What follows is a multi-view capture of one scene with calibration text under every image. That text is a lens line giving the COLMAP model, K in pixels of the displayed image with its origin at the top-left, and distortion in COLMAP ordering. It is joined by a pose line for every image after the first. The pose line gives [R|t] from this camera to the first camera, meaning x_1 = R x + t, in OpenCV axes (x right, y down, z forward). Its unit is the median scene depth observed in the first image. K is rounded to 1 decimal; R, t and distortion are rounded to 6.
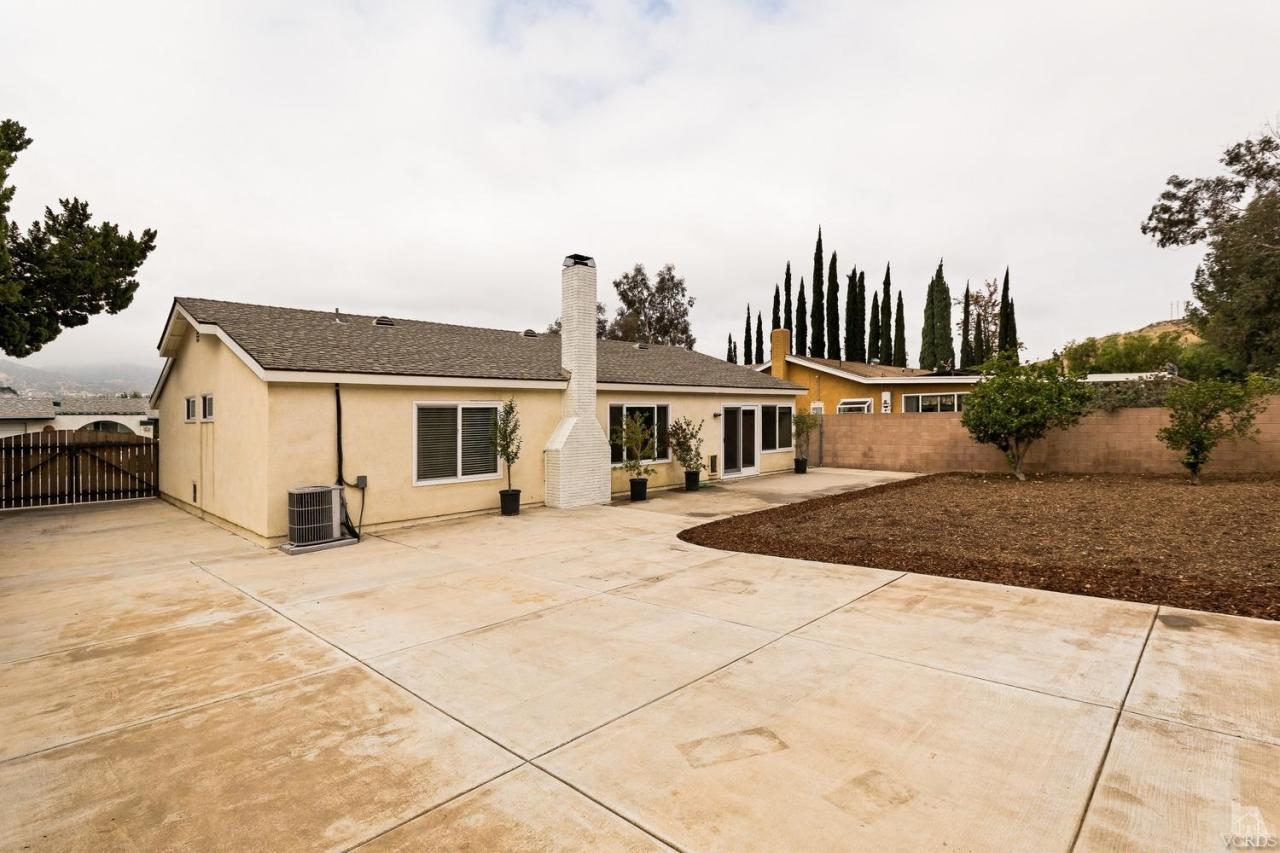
lens RADIAL K [[626.1, 0, 641.2], [0, 626.1, 446.5], [0, 0, 1]] dist [0.000676, 0.004121]
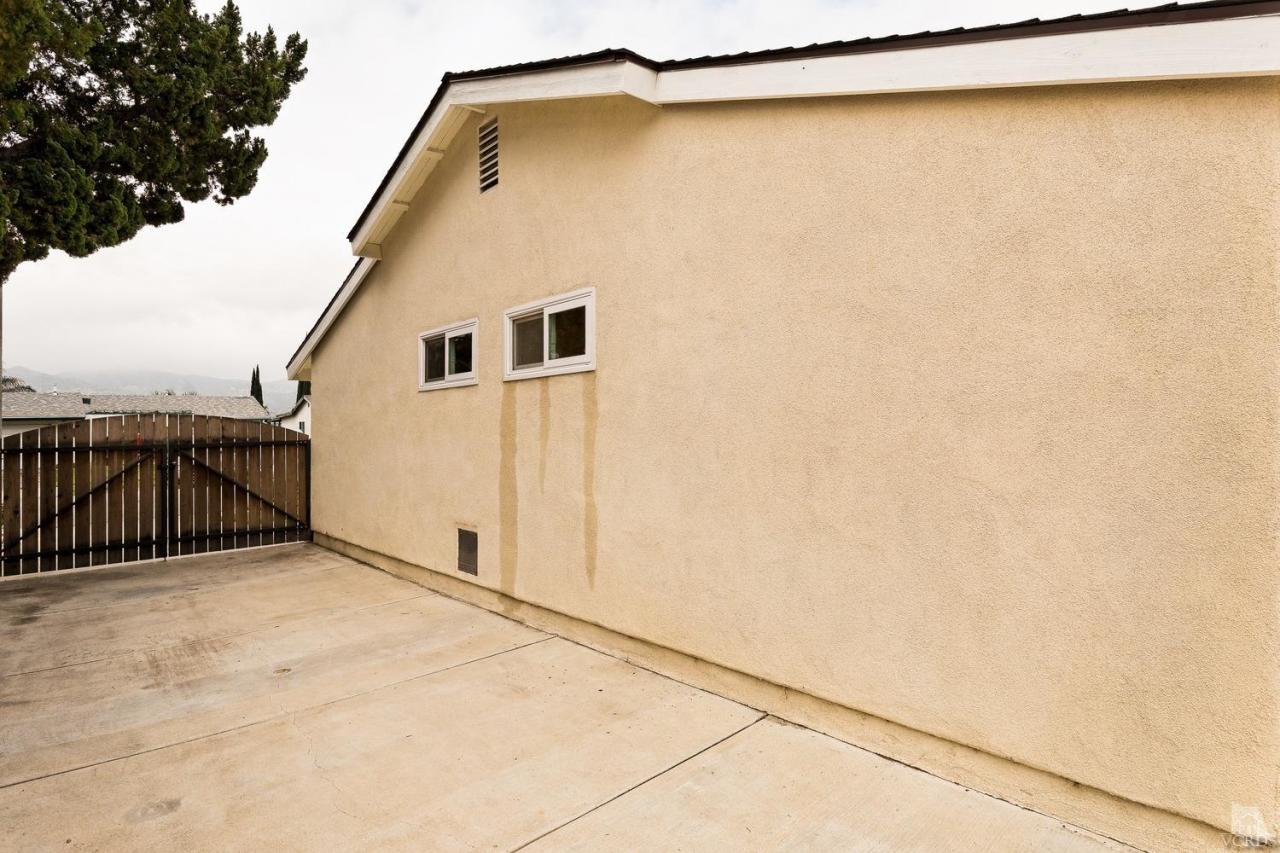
lens RADIAL K [[683.9, 0, 640.9], [0, 683.9, 441.8], [0, 0, 1]] dist [0.000890, 0.002042]
pose [[0.998312, -0.007971, -0.057529, -0.464586], [0.007262, 0.999895, -0.012533, 0.005572], [0.057623, 0.012094, 0.998265, 0.445372]]
